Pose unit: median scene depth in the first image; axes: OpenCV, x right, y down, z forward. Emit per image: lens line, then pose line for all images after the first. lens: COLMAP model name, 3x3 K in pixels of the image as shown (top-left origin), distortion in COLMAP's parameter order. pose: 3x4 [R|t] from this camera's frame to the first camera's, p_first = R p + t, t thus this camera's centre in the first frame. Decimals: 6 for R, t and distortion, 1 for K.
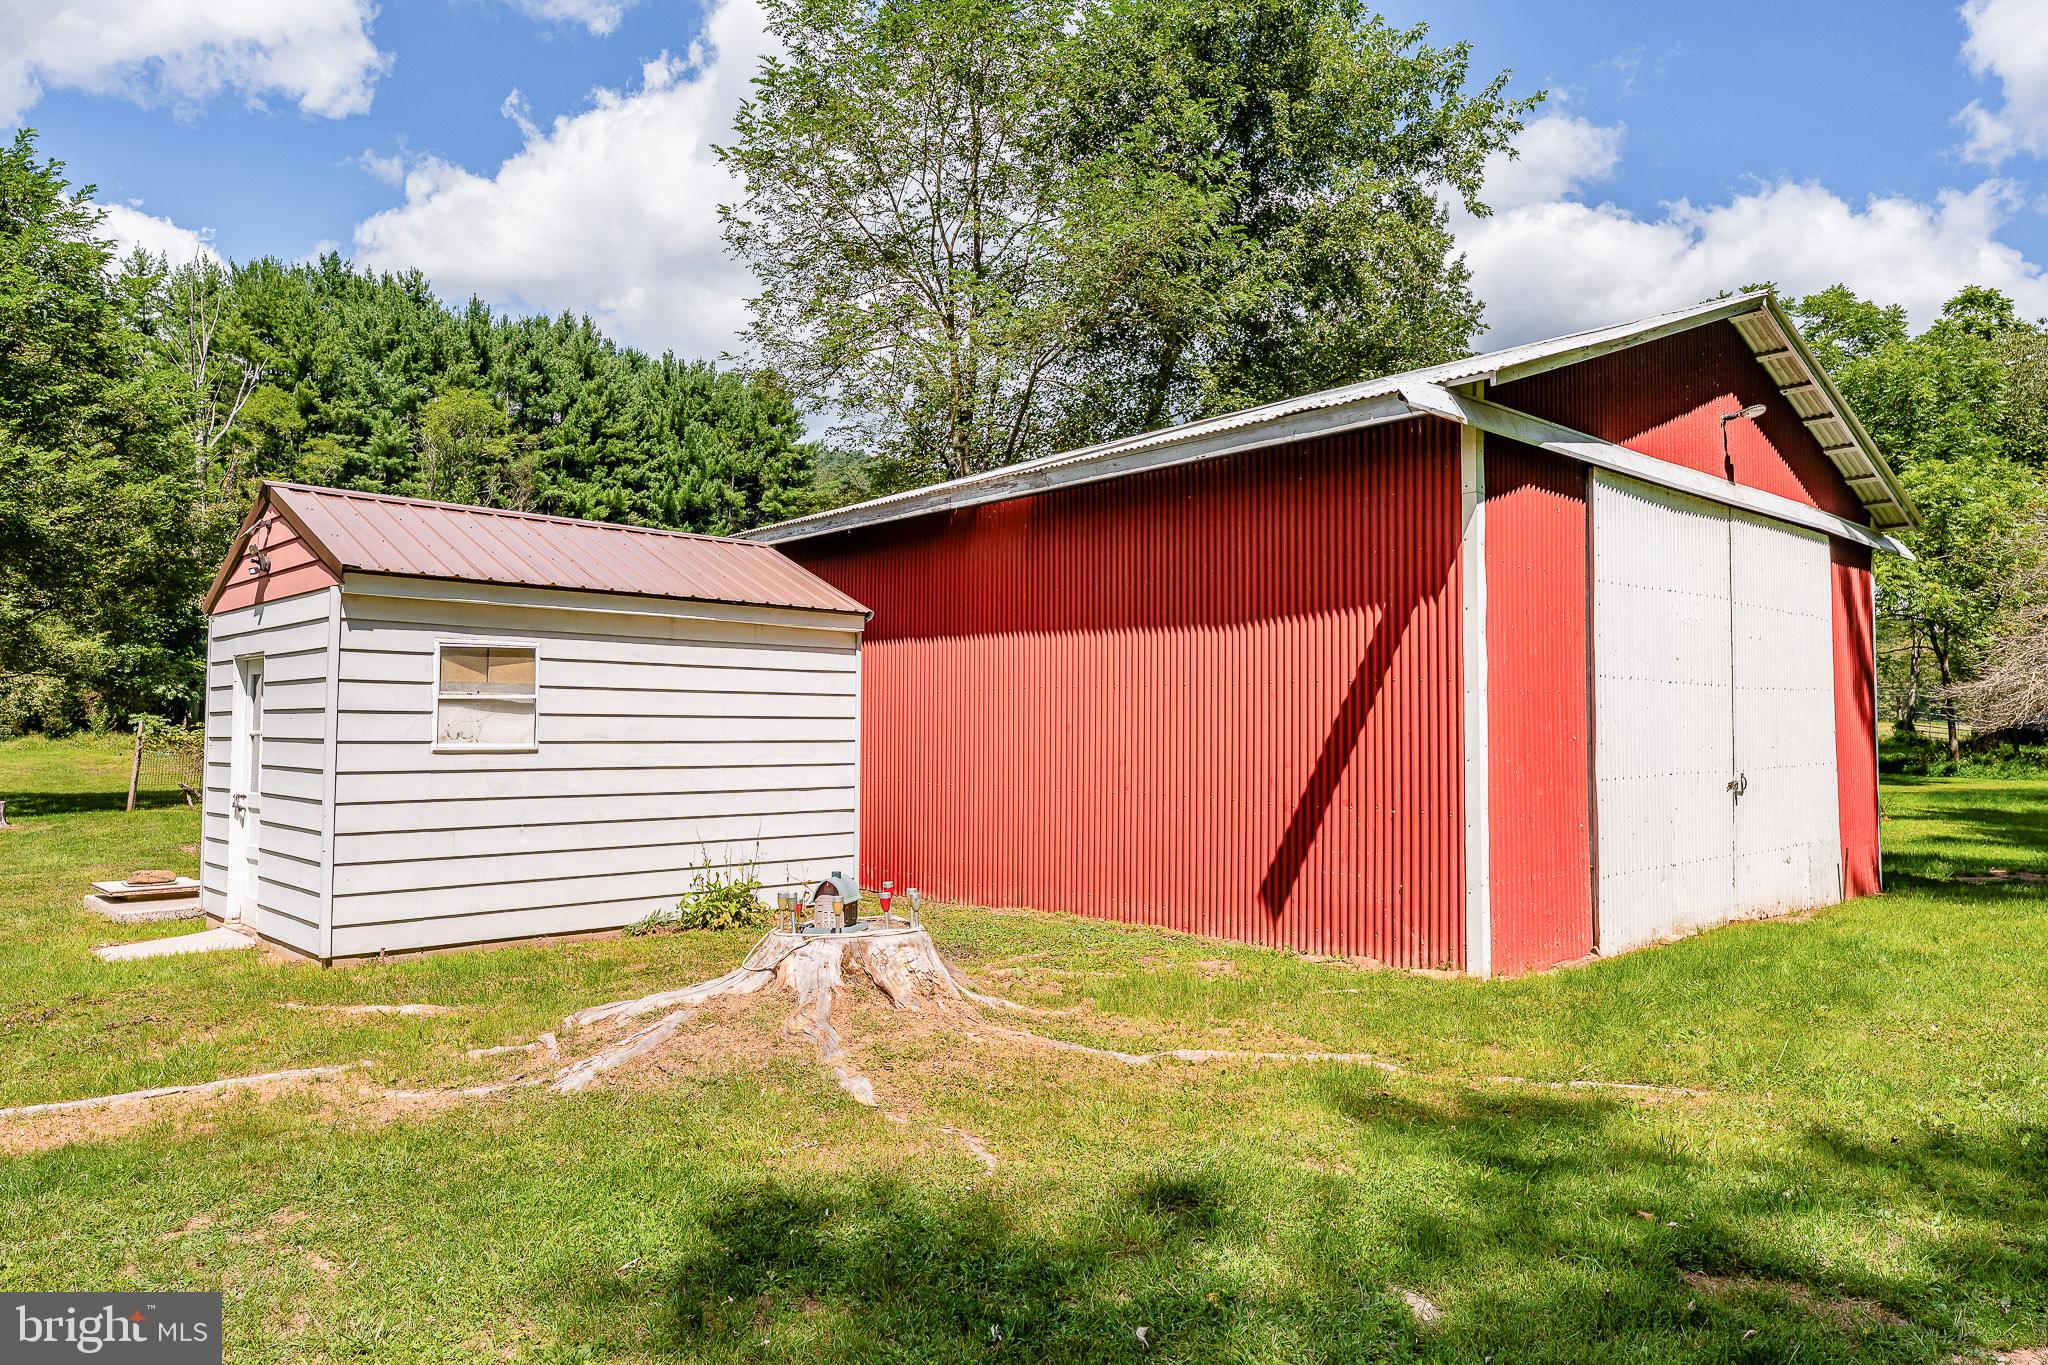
lens RADIAL K [[1293.2, 0, 1025.5], [0, 1293.2, 669.1], [0, 0, 1]] dist [0.011745, -0.001542]
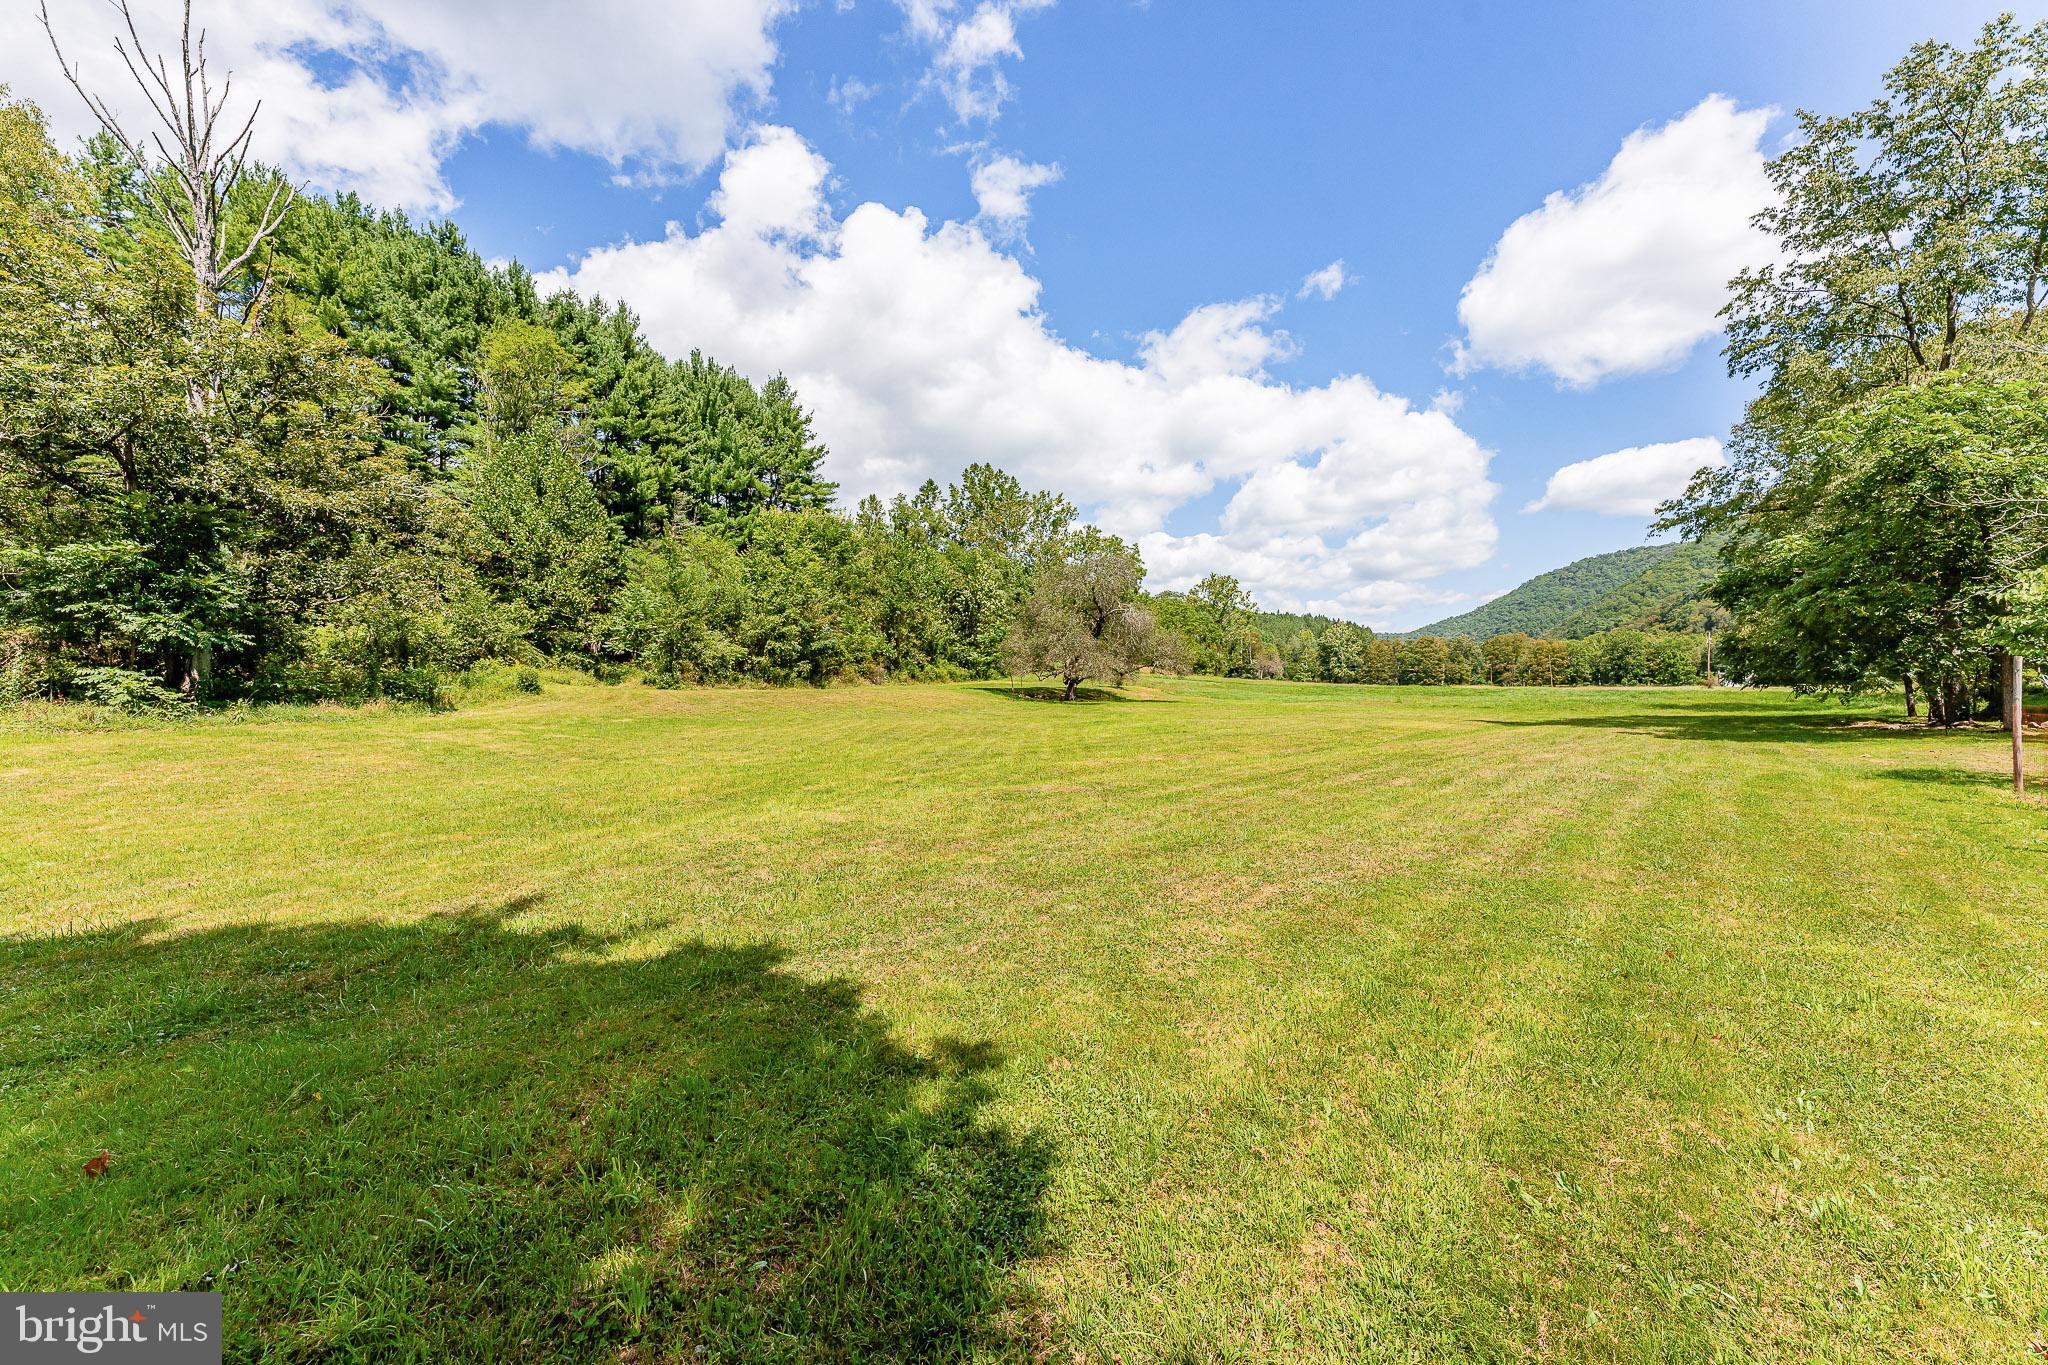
lens RADIAL K [[808.1, 0, 1013.3], [0, 808.1, 682.8], [0, 0, 1]] dist [-0.002984, -0.000524]
pose [[0.972016, -0.003957, 0.234879, -0.196060], [-0.003604, 0.999489, 0.031752, 0.015016], [-0.234885, -0.031710, 0.971506, 0.294966]]
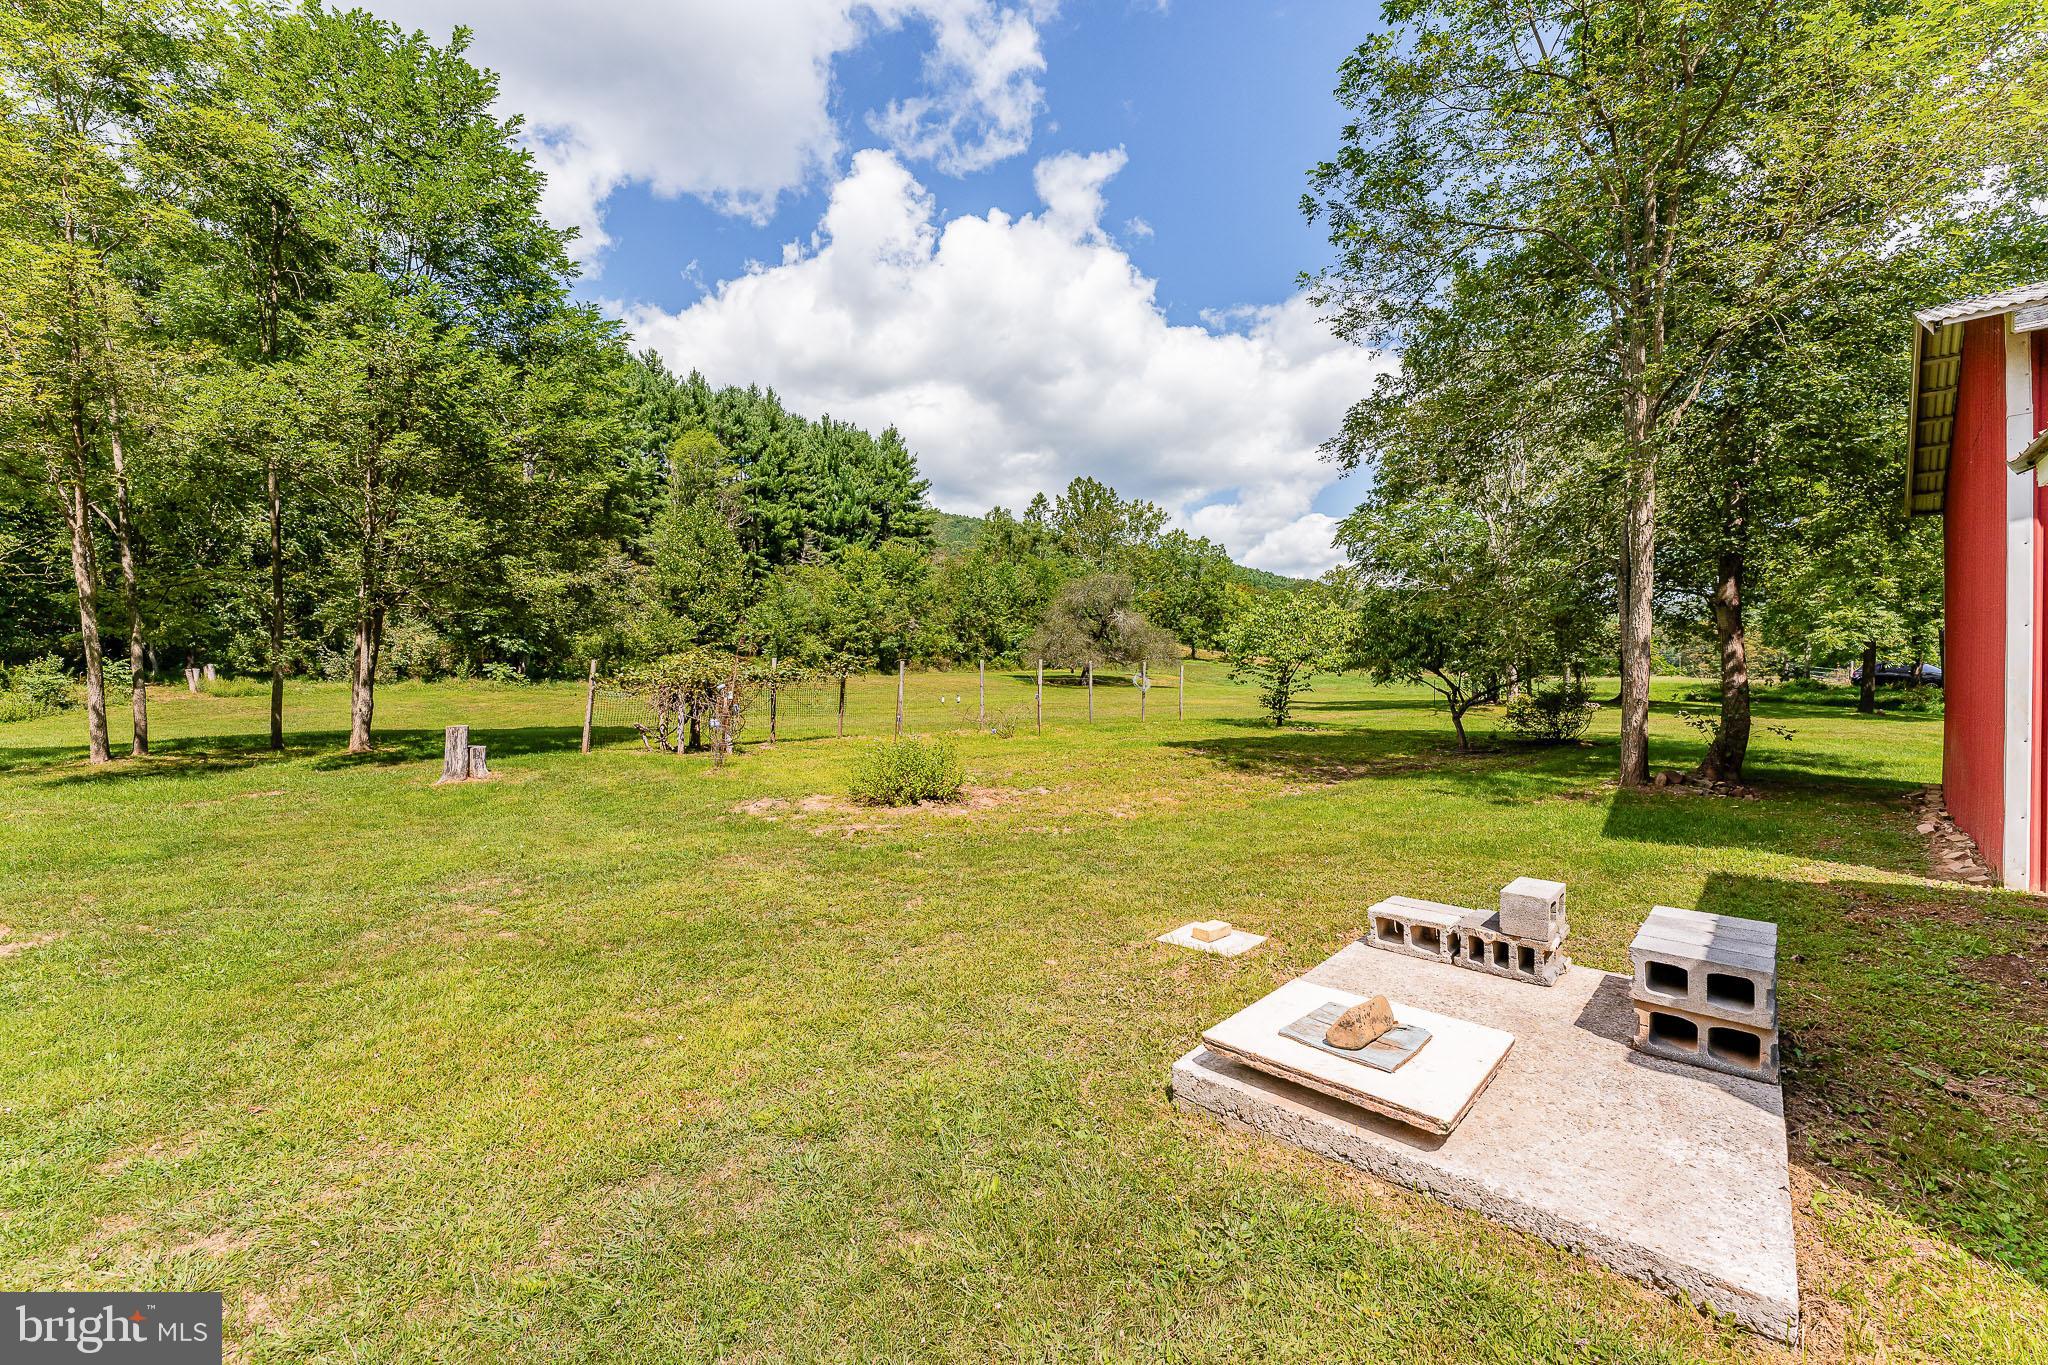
lens RADIAL K [[808.1, 0, 1019.9], [0, 808.1, 688.8], [0, 0, 1]] dist [-0.002984, -0.000524]
pose [[0.999522, 0.002321, 0.030835, -0.098474], [-0.004026, 0.998460, 0.055332, 0.007072], [-0.030659, -0.055429, 0.997992, 0.099614]]
